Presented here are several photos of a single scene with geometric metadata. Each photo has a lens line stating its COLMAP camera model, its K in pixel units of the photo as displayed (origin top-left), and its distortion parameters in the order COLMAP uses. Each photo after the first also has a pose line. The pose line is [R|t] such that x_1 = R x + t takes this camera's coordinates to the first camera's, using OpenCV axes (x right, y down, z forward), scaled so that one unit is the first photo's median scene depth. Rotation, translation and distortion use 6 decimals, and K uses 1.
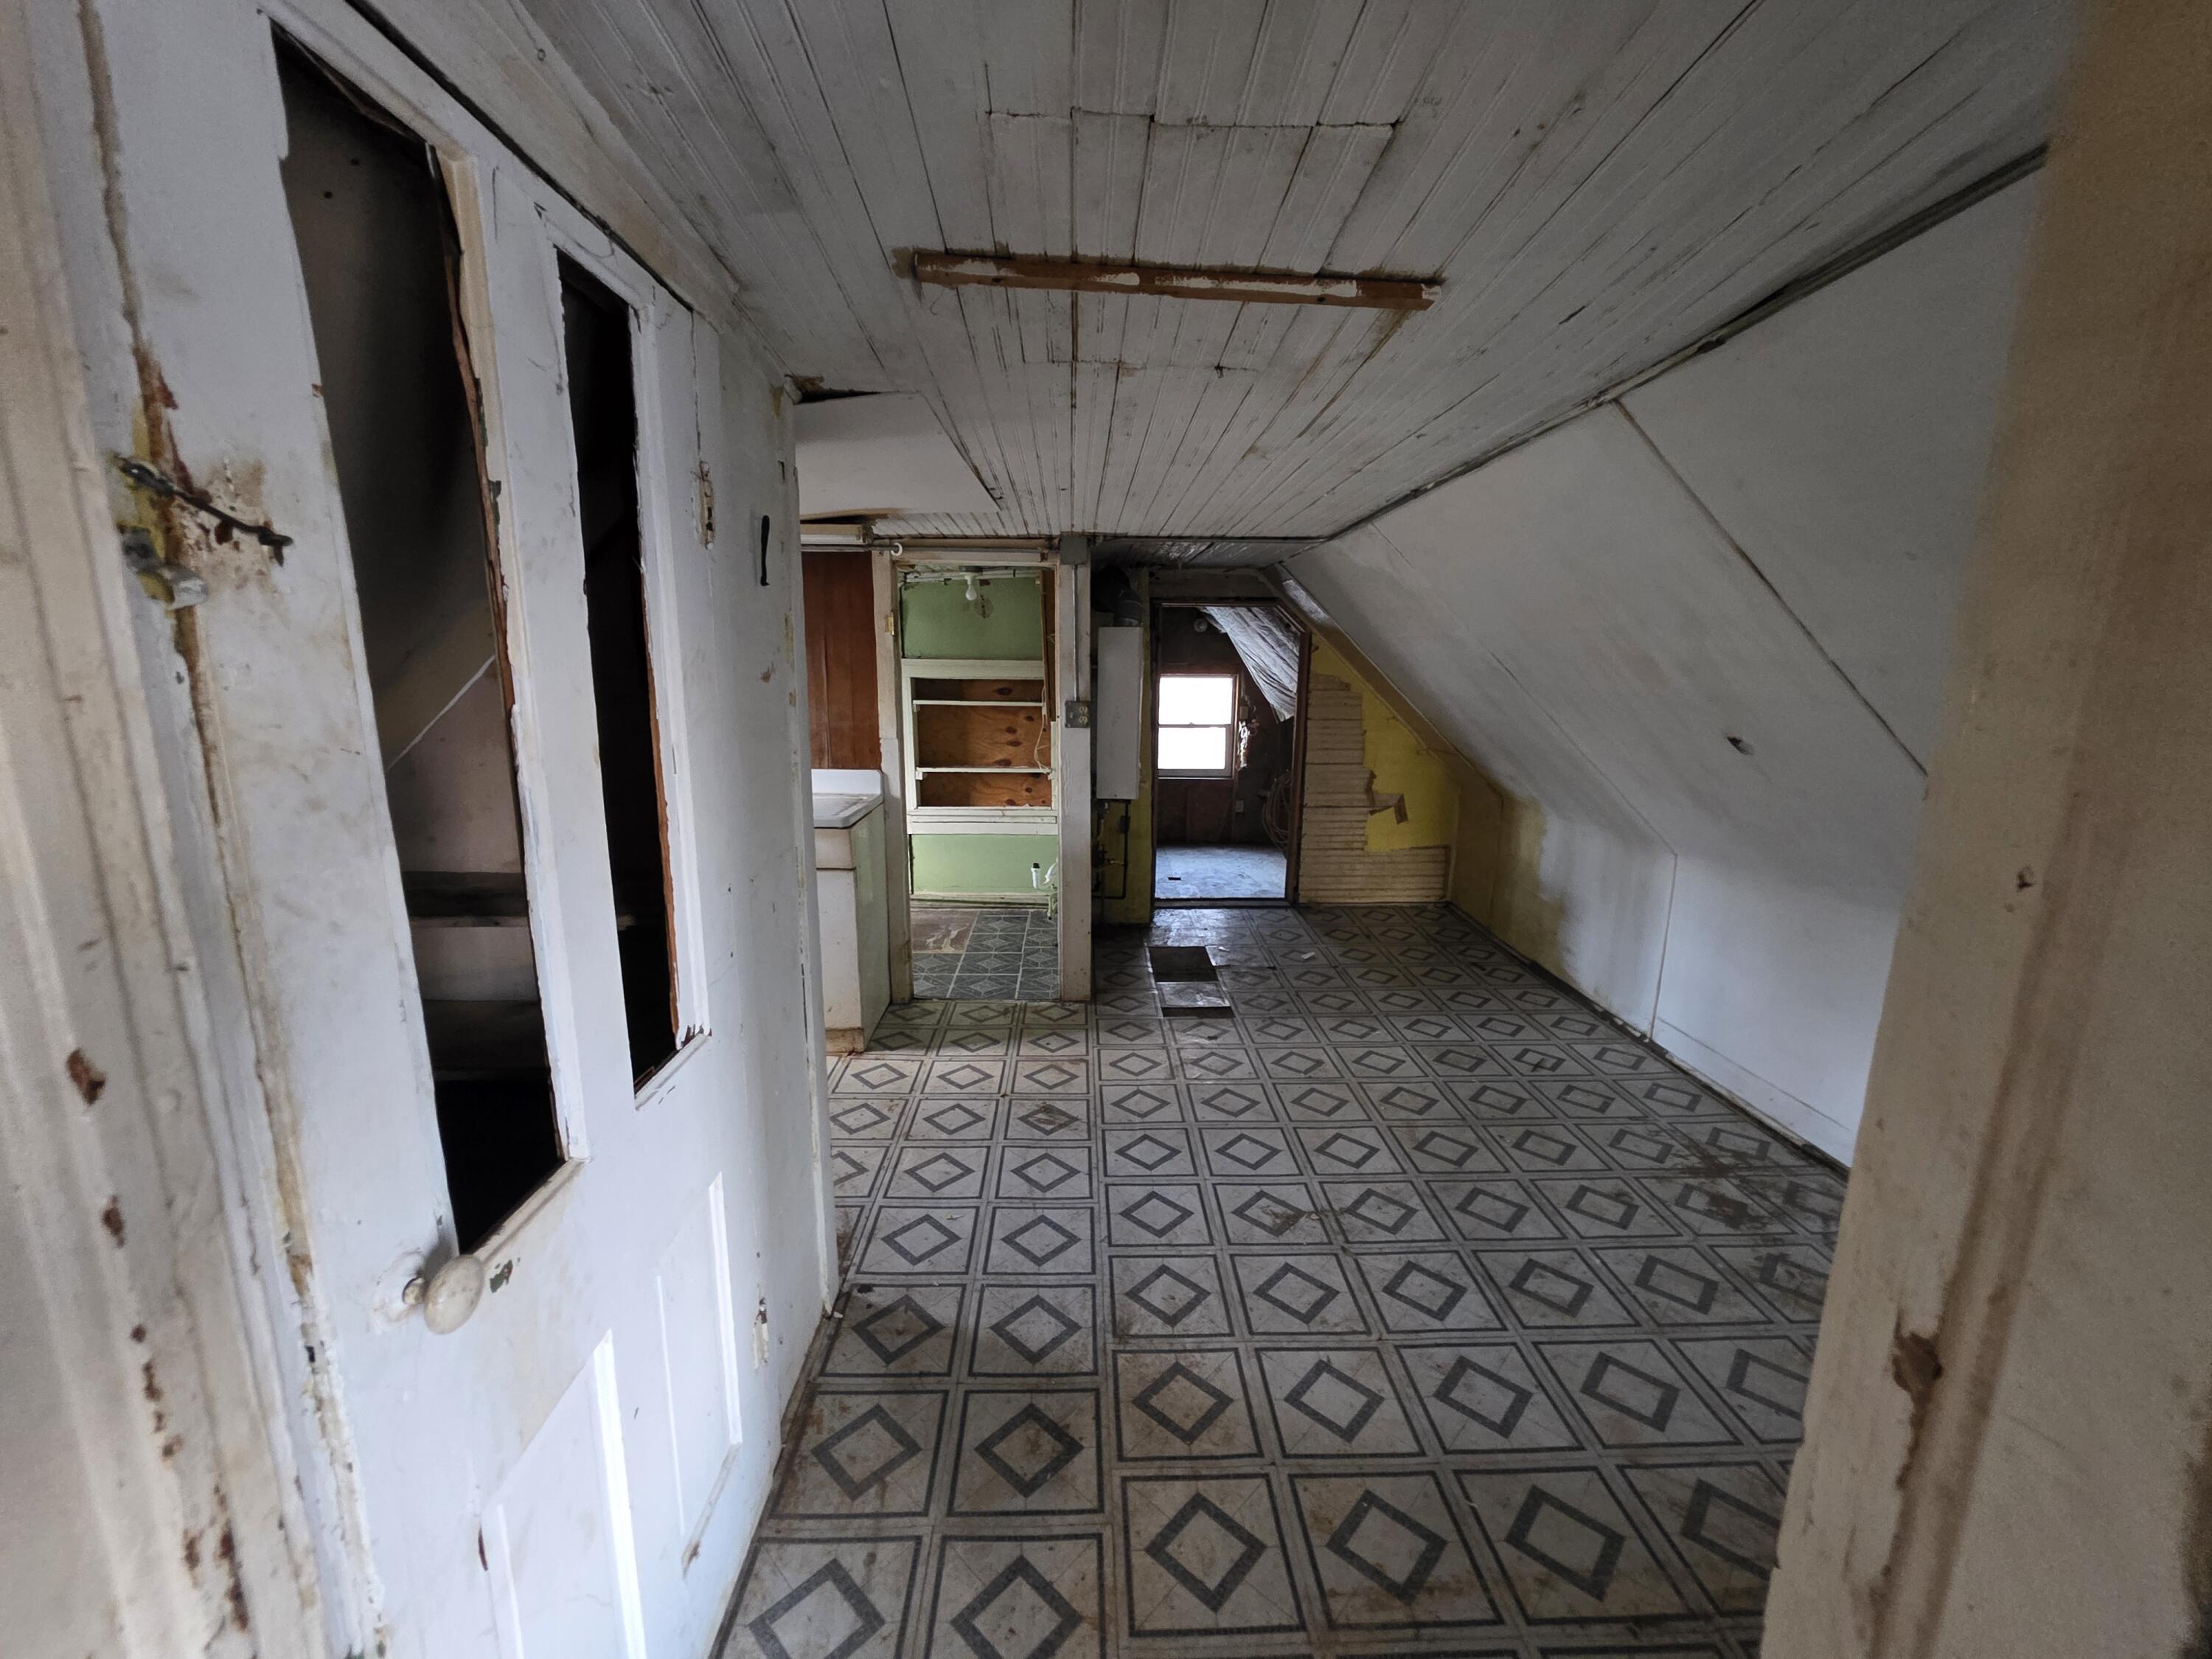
lens RADIAL K [[884.5, 0, 1099.5], [0, 884.5, 835.9], [0, 0, 1]] dist [0.002321, -0.000499]
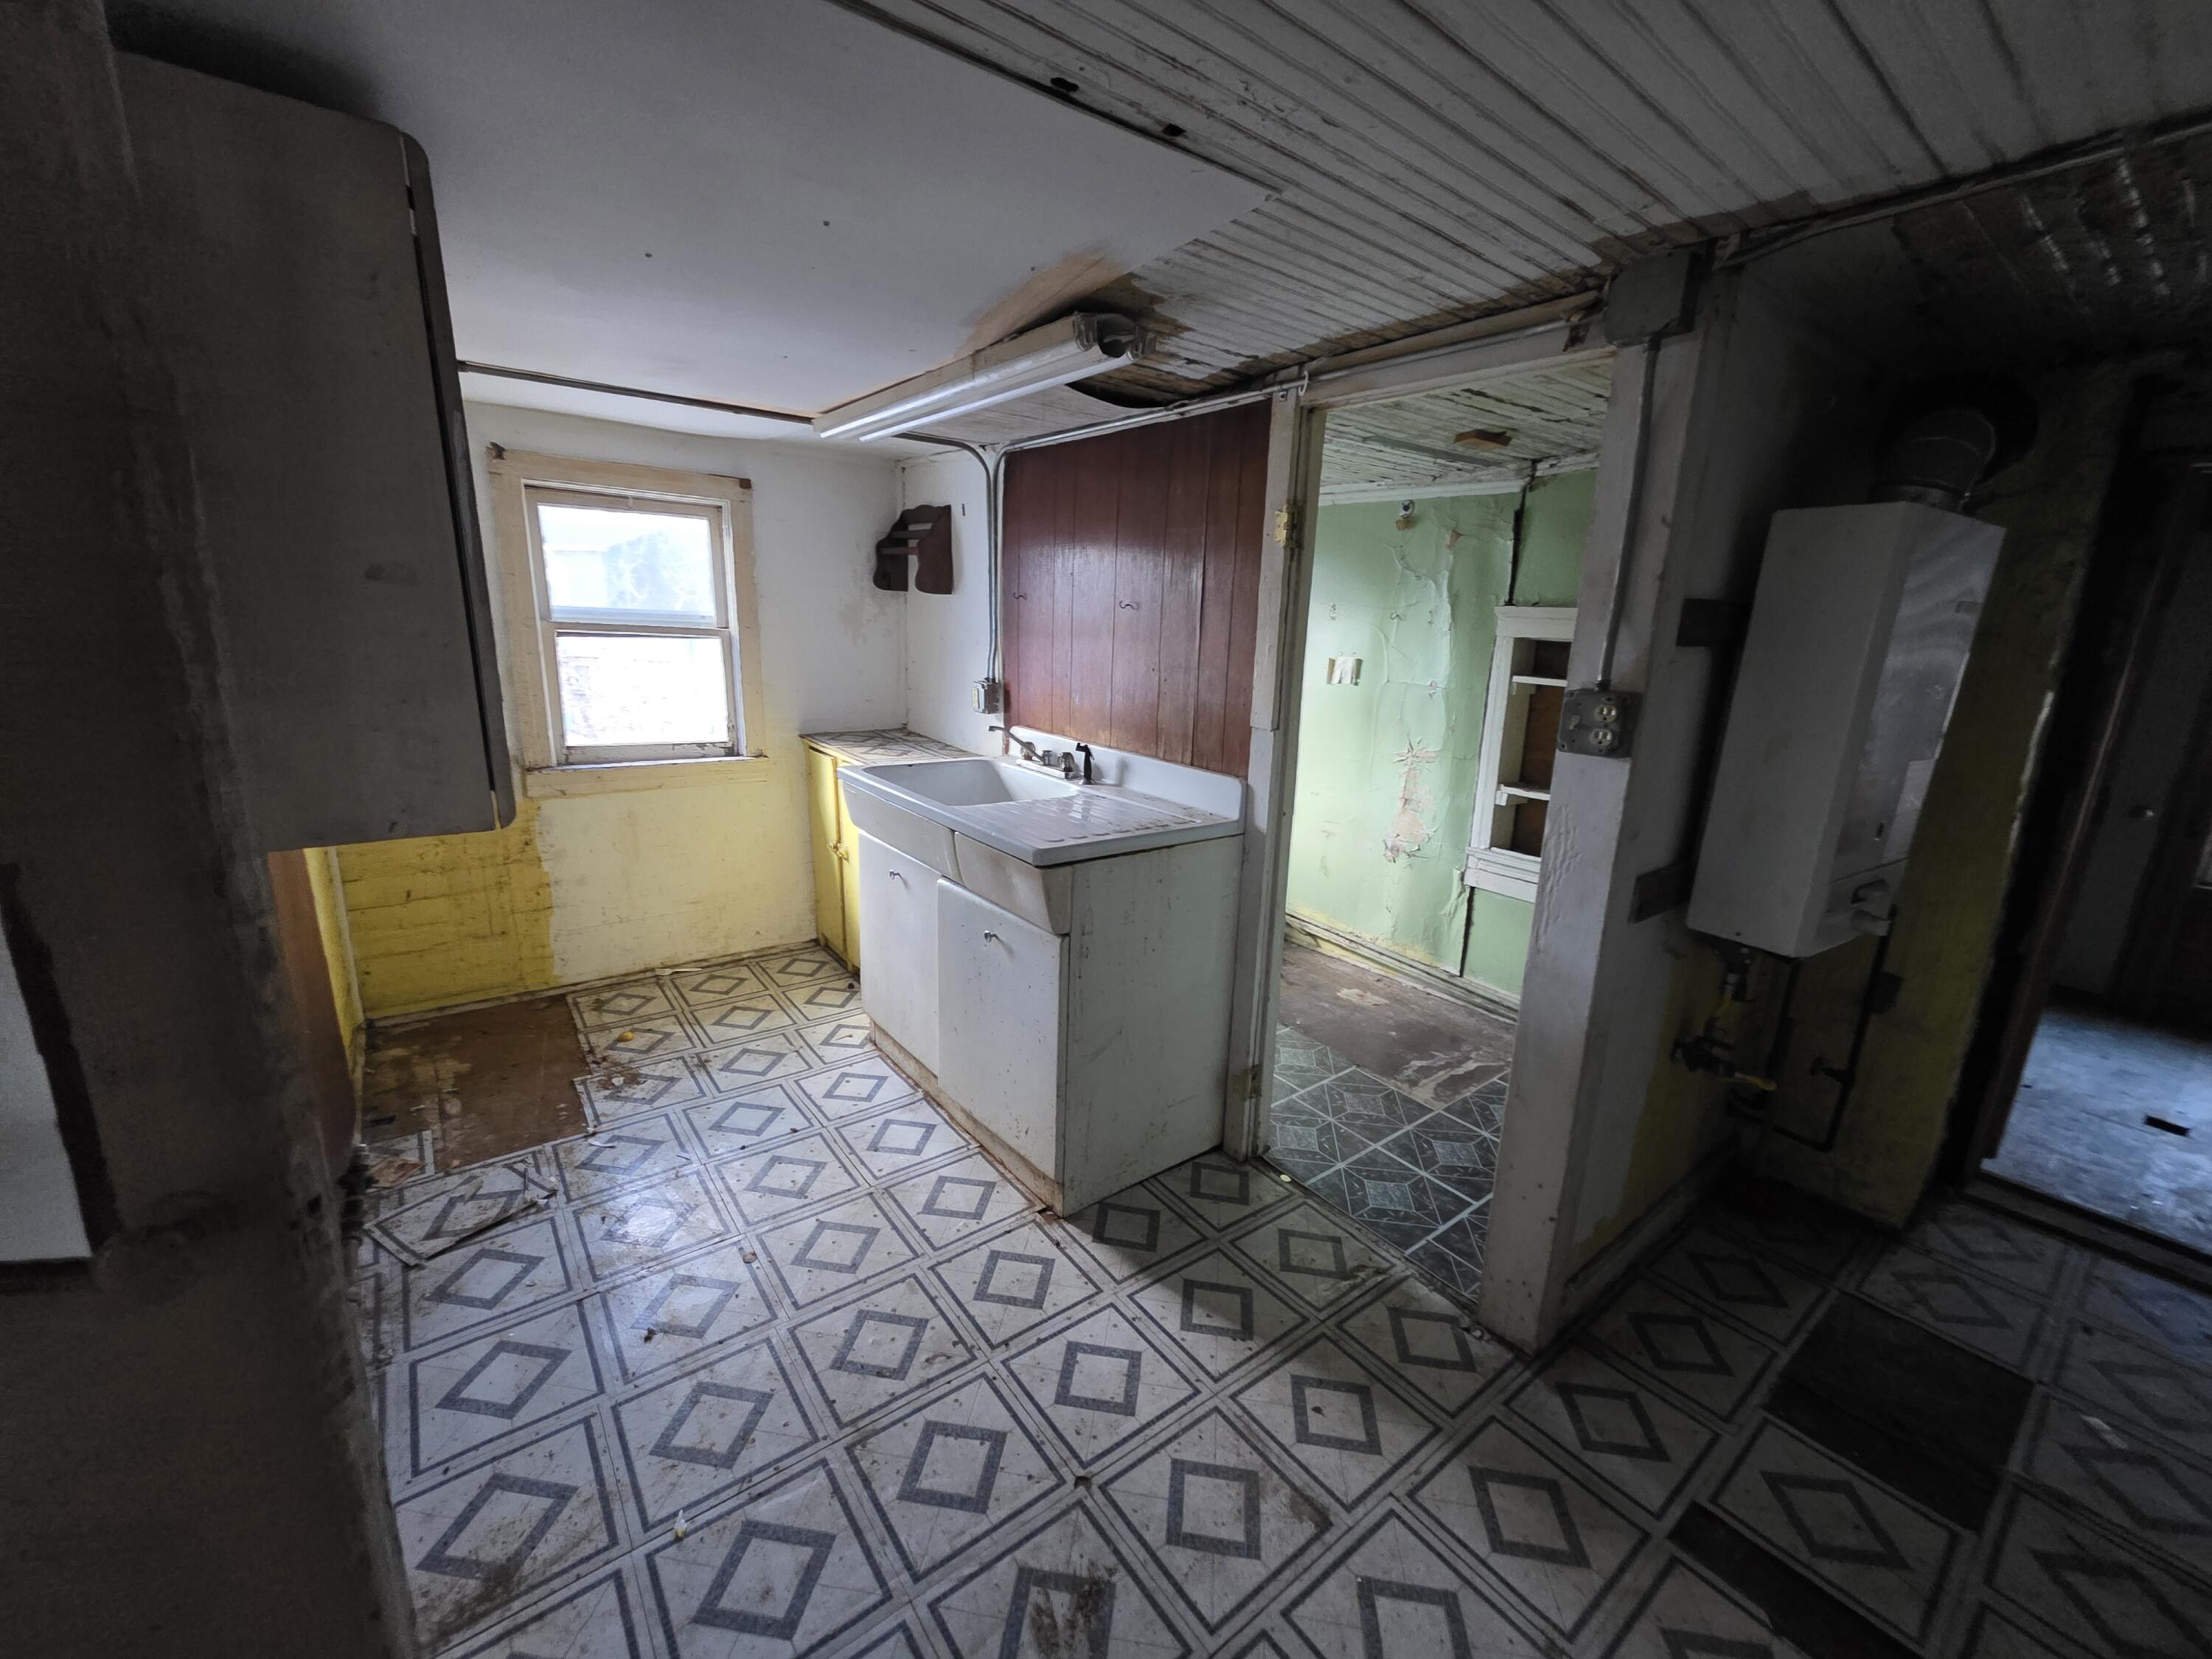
lens RADIAL K [[884.5, 0, 1115.8], [0, 884.5, 833.9], [0, 0, 1]] dist [0.002321, -0.000499]
pose [[0.590631, 0.205187, -0.780418, 0.185399], [-0.184852, 0.975817, 0.116663, -0.099419], [0.785484, 0.075357, 0.614277, 0.615734]]
